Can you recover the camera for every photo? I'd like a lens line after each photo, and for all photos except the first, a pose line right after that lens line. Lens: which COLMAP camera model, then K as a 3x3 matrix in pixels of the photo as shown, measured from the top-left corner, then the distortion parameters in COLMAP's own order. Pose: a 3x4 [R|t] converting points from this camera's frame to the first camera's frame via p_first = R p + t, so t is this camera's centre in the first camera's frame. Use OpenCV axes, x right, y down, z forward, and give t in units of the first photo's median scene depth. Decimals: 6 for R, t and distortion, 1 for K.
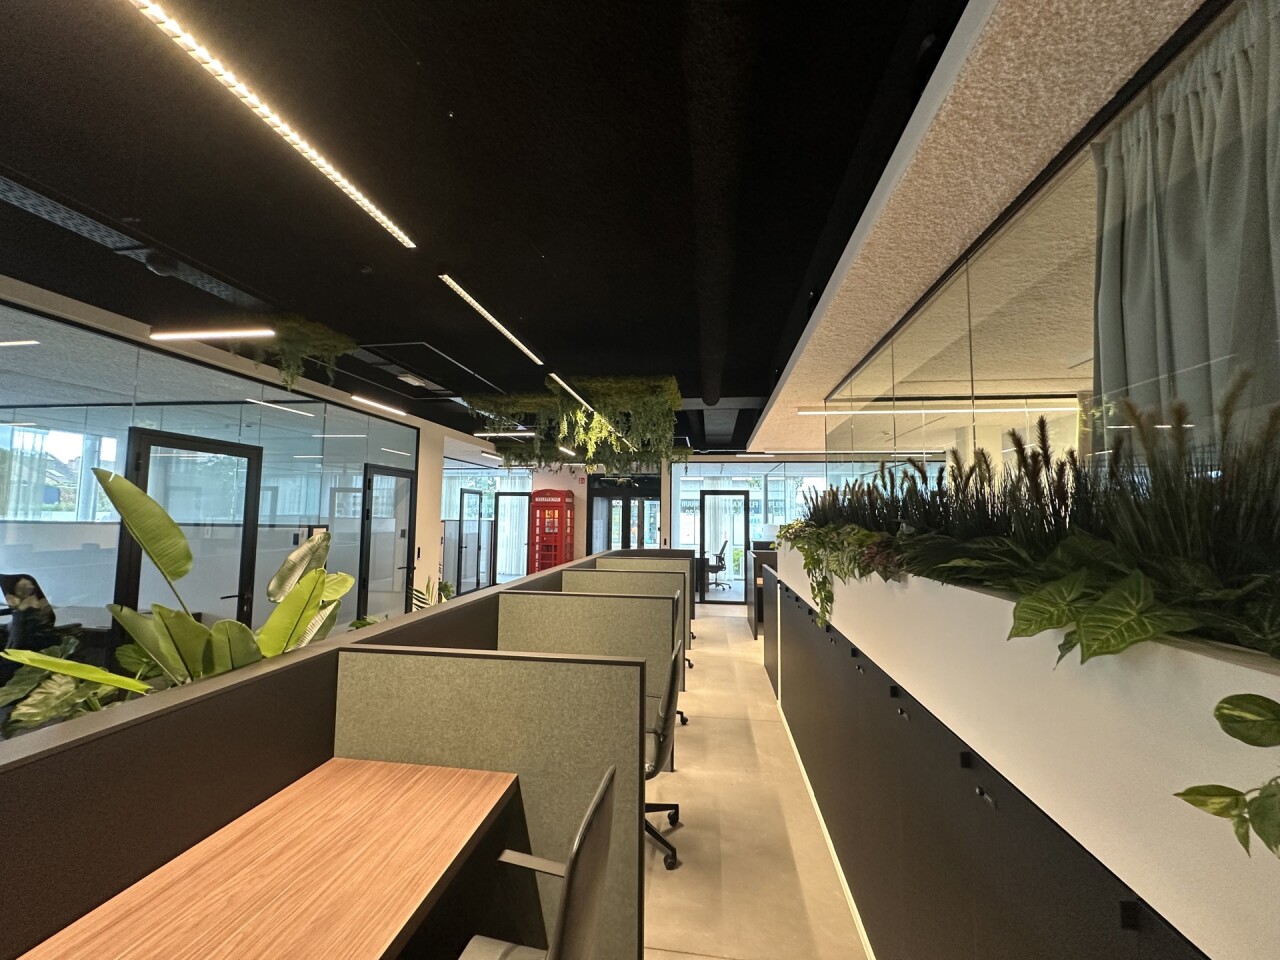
lens RADIAL K [[510.6, 0, 640.0], [0, 510.6, 480.0], [0, 0, 1]] dist [-0.003760, 0.000409]
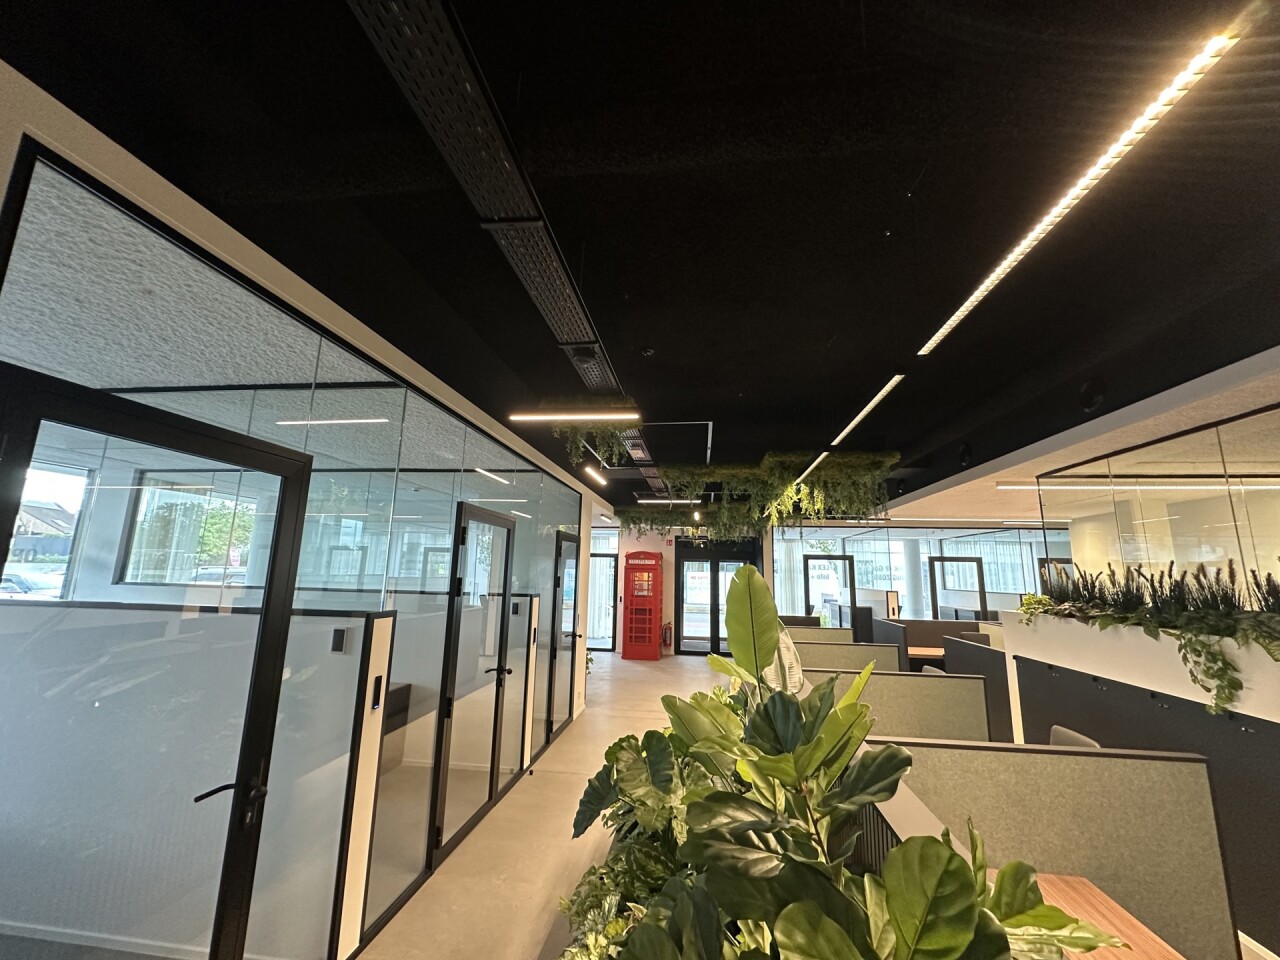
lens RADIAL K [[510.6, 0, 640.0], [0, 510.6, 480.0], [0, 0, 1]] dist [-0.003760, 0.000409]
pose [[0.999943, 0.010374, 0.002535, -0.586728], [-0.010035, 0.993970, -0.109192, -0.036479], [-0.003652, 0.109161, 0.994017, -0.027895]]
